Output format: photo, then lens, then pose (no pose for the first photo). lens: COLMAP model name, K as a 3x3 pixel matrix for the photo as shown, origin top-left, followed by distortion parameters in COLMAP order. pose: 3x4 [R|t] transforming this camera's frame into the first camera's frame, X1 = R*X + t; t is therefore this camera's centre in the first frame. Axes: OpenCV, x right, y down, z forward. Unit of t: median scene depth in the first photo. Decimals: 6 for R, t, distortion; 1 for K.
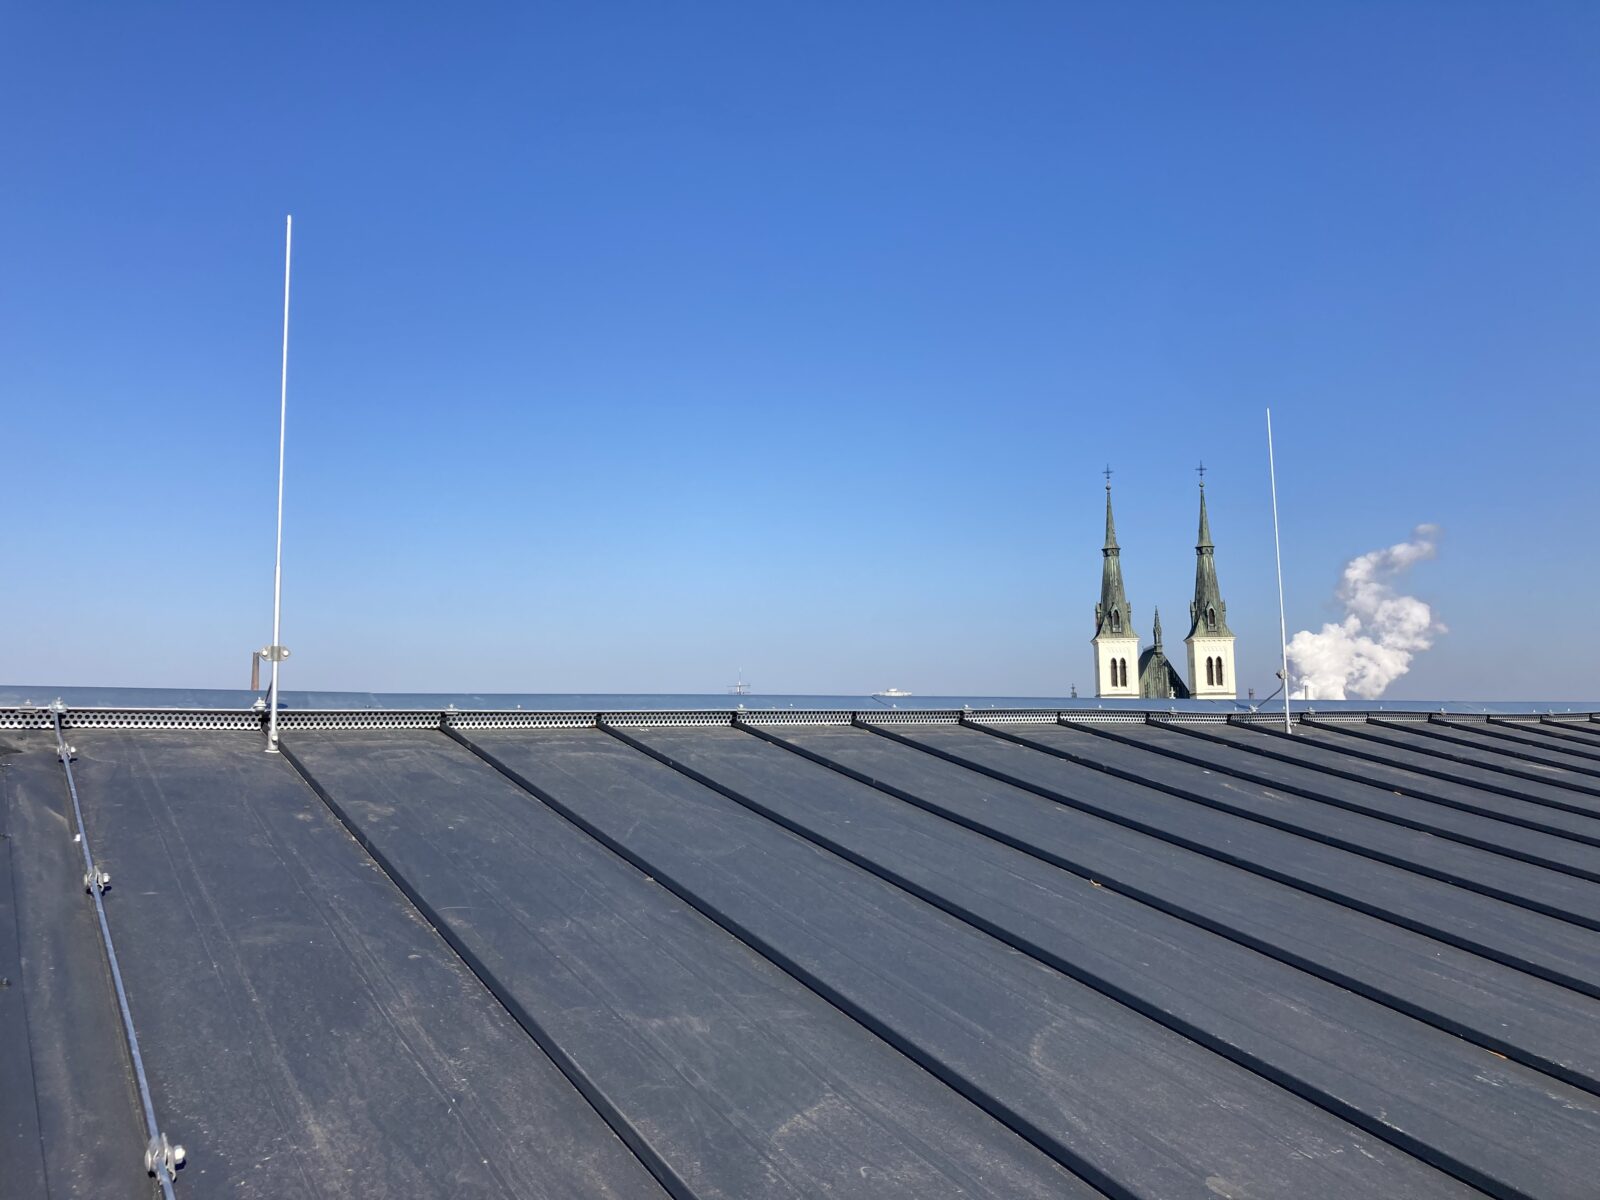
lens RADIAL K [[1295.1, 0, 796.2], [0, 1295.1, 578.2], [0, 0, 1]] dist [0.043632, -0.003180]
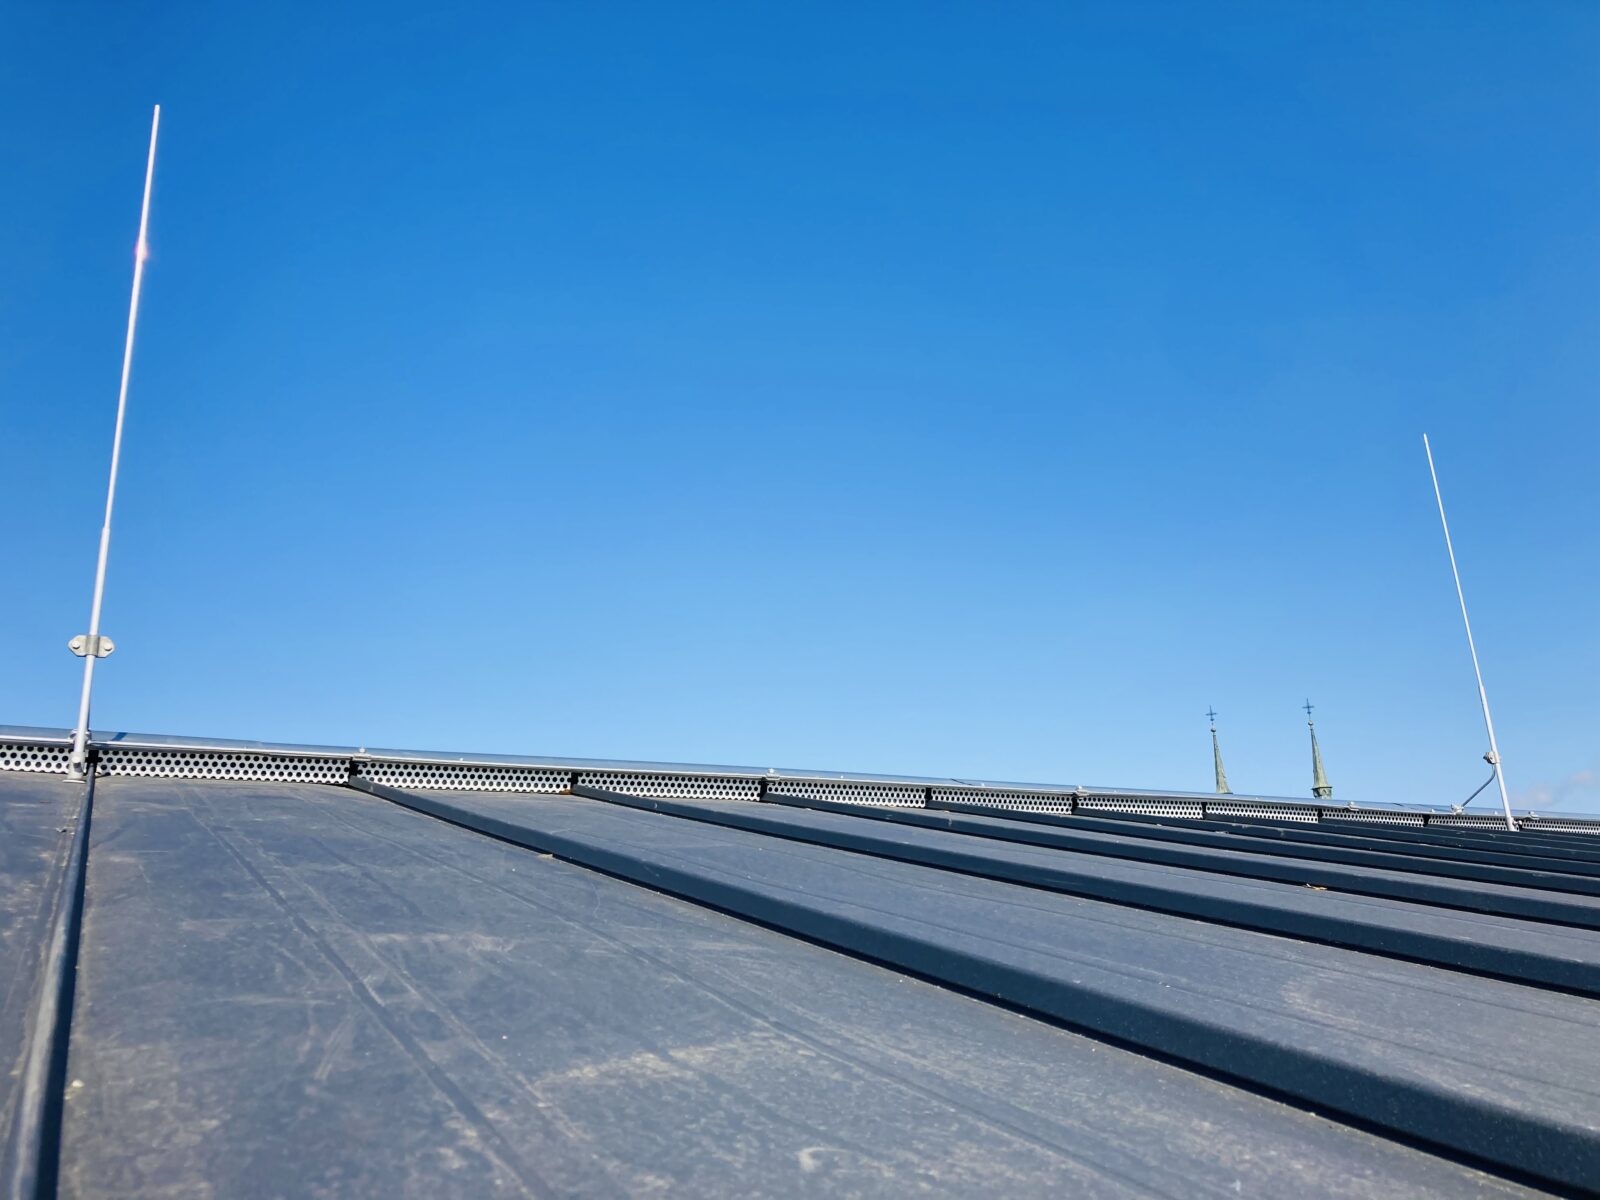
lens RADIAL K [[1298.0, 0, 800.0], [0, 1298.0, 600.0], [0, 0, 1]] dist [0.011745, 0.007312]
pose [[0.996653, -0.049324, -0.065188, 0.067576], [0.036447, 0.981925, -0.185730, 0.356077], [0.073171, 0.182733, 0.980436, 0.644246]]
